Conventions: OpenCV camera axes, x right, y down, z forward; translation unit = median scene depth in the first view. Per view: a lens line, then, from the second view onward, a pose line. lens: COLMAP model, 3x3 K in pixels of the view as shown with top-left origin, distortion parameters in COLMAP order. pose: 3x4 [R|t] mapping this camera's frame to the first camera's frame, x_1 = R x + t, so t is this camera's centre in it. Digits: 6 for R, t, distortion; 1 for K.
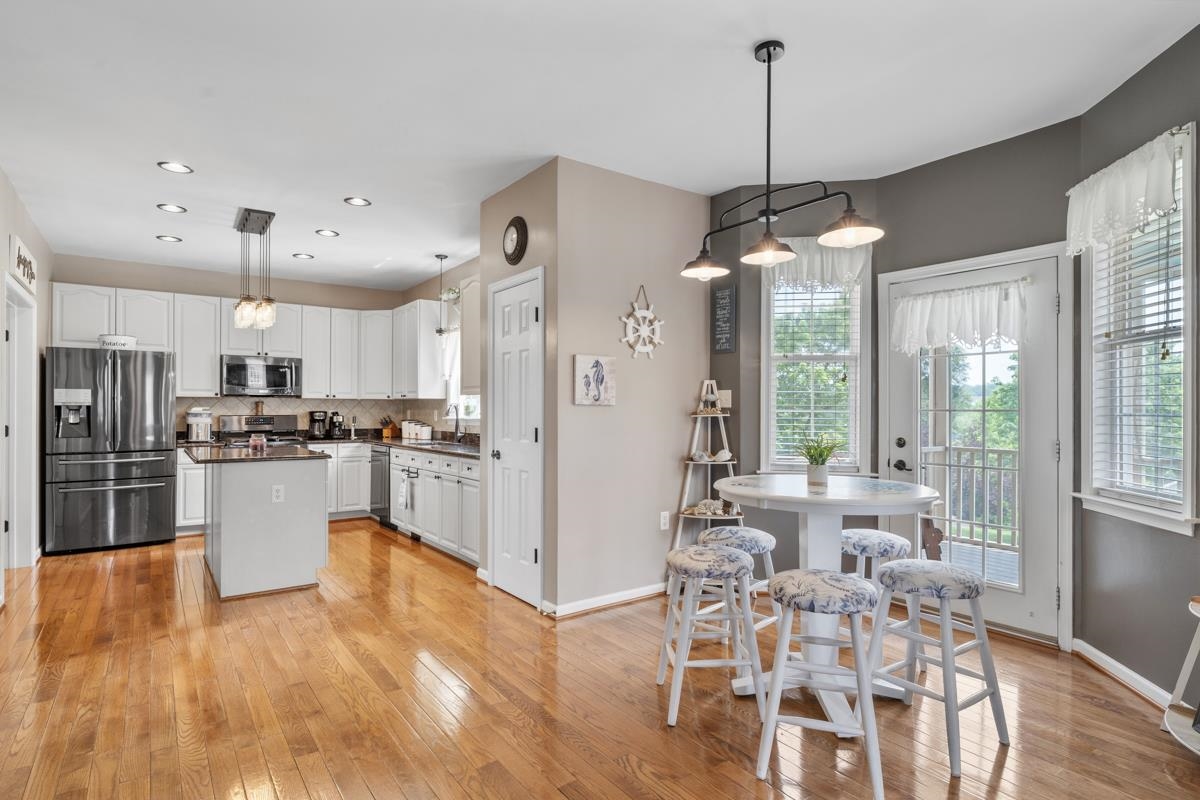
lens RADIAL K [[629.0, 0, 619.6], [0, 629.0, 410.5], [0, 0, 1]] dist [-0.033514, 0.011586]
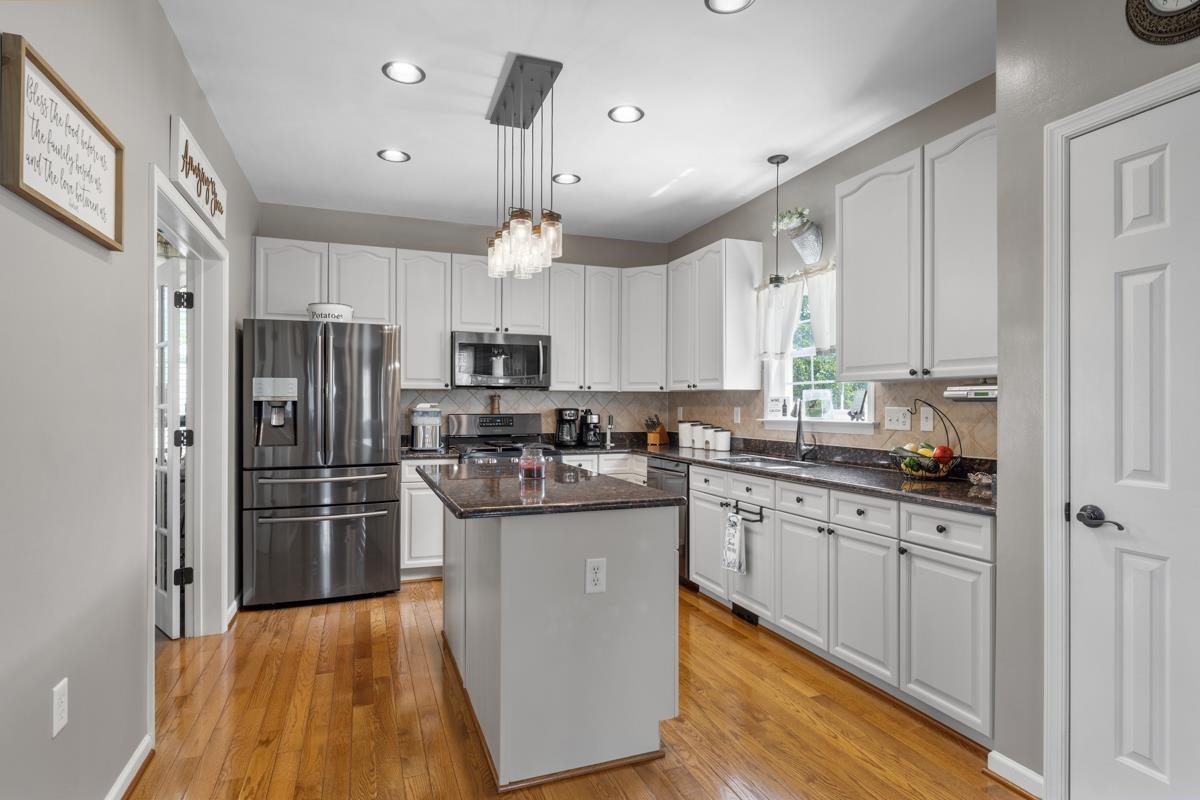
lens RADIAL K [[629.0, 0, 601.3], [0, 629.0, 408.0], [0, 0, 1]] dist [-0.033514, 0.011586]
pose [[0.959580, 0.002191, -0.281429, -0.276663], [-0.001158, 0.999992, 0.003839, -0.002604], [0.281435, -0.003358, 0.959574, 0.355548]]
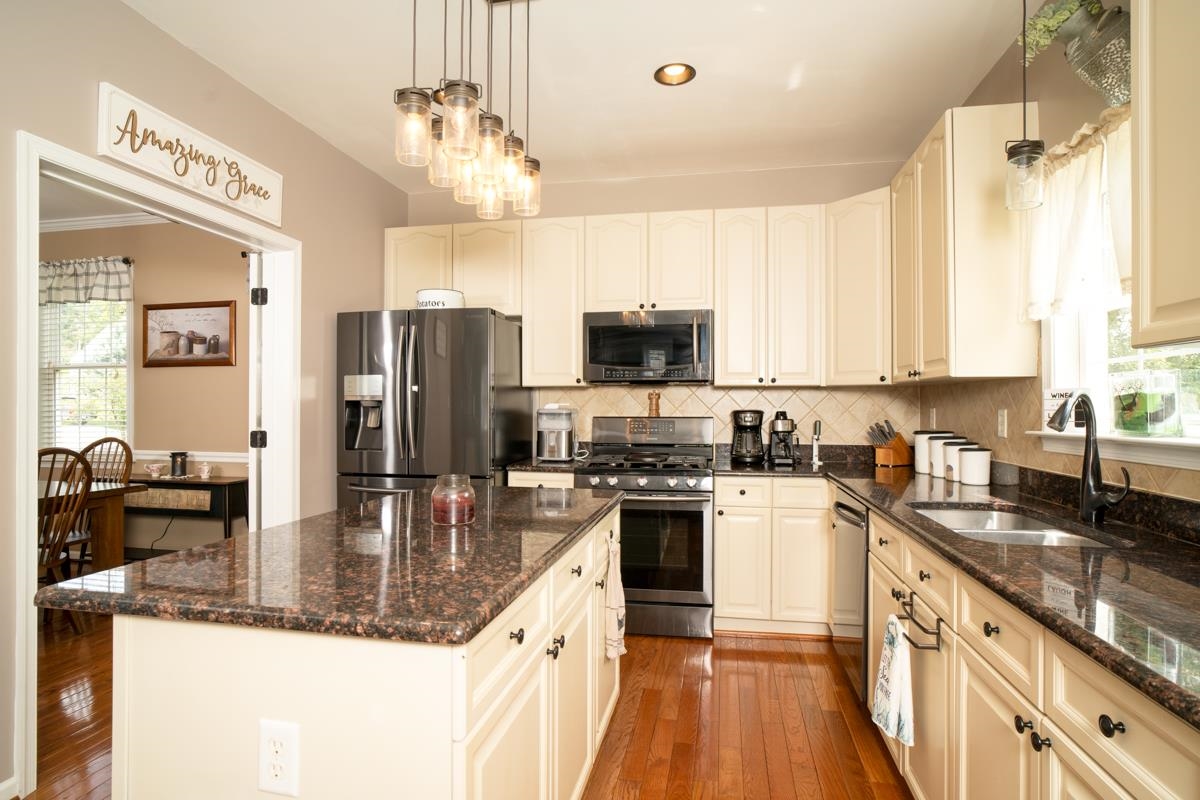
lens RADIAL K [[629.0, 0, 596.3], [0, 629.0, 408.5], [0, 0, 1]] dist [-0.033514, 0.011586]
pose [[0.658501, 0.003588, -0.752571, -0.196816], [-0.002871, 0.999993, 0.002255, -0.001292], [0.752574, 0.000675, 0.658507, 0.646046]]
